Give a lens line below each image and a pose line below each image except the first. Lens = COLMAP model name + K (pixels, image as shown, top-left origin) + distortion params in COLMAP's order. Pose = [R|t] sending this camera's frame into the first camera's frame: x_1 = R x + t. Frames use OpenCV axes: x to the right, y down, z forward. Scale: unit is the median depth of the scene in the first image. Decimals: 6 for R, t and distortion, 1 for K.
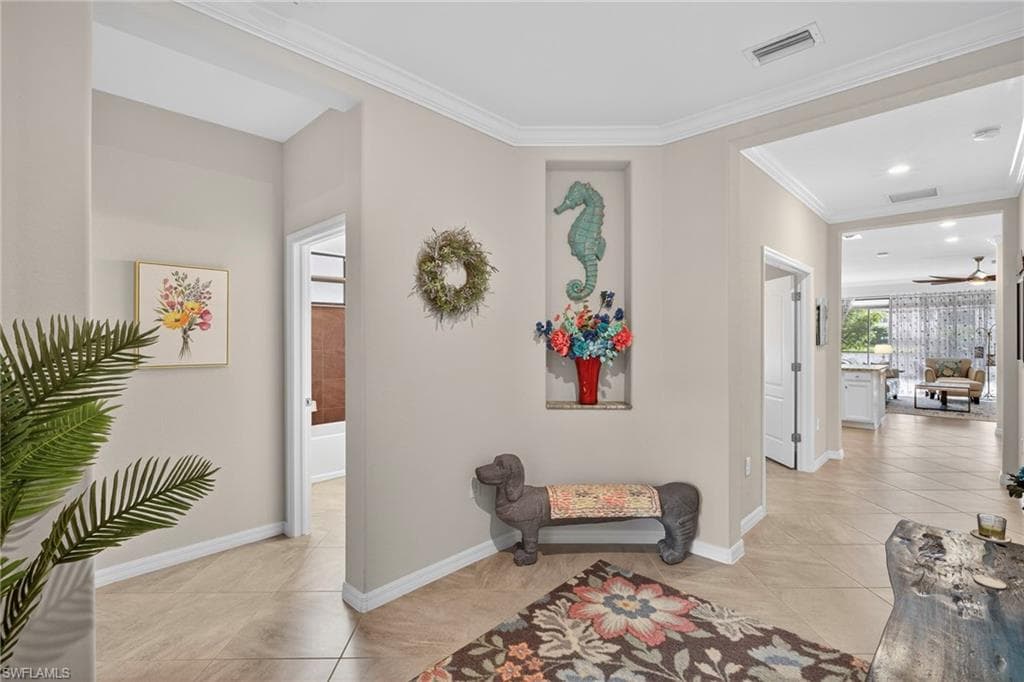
lens RADIAL K [[455.1, 0, 509.8], [0, 455.1, 334.2], [0, 0, 1]] dist [-0.000287, -0.000085]
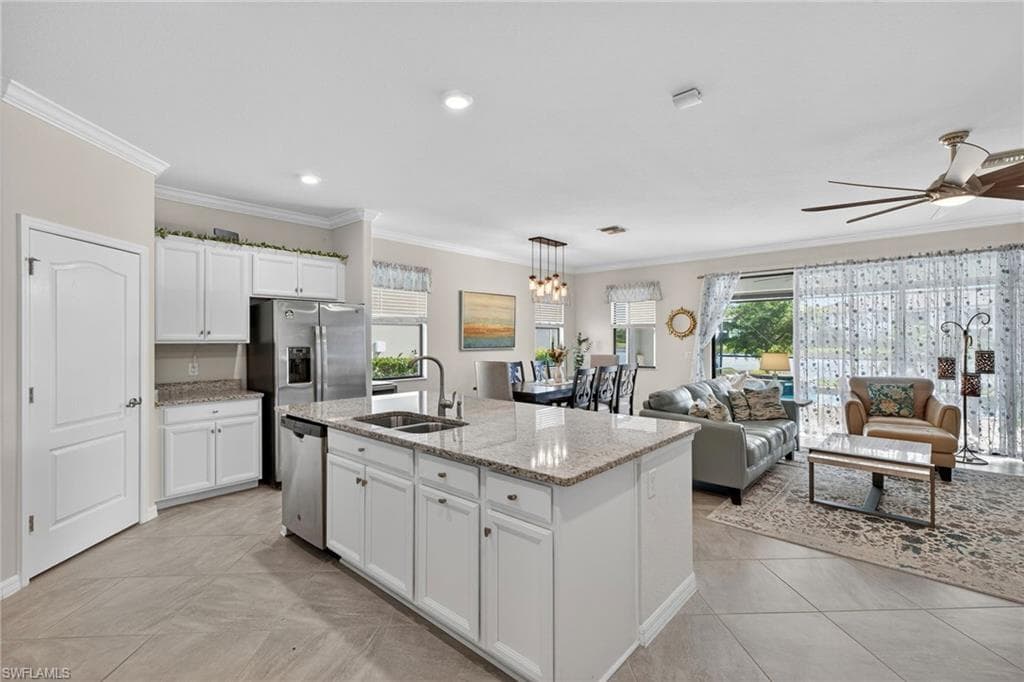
lens RADIAL K [[444.4, 0, 512.0], [0, 444.4, 341.0], [0, 0, 1]] dist [0.002432, 0.000379]
pose [[0.998945, -0.002716, 0.045845, 0.520054], [0.002675, 0.999996, 0.000948, 0.006901], [-0.045848, -0.000824, 0.998948, 0.522127]]
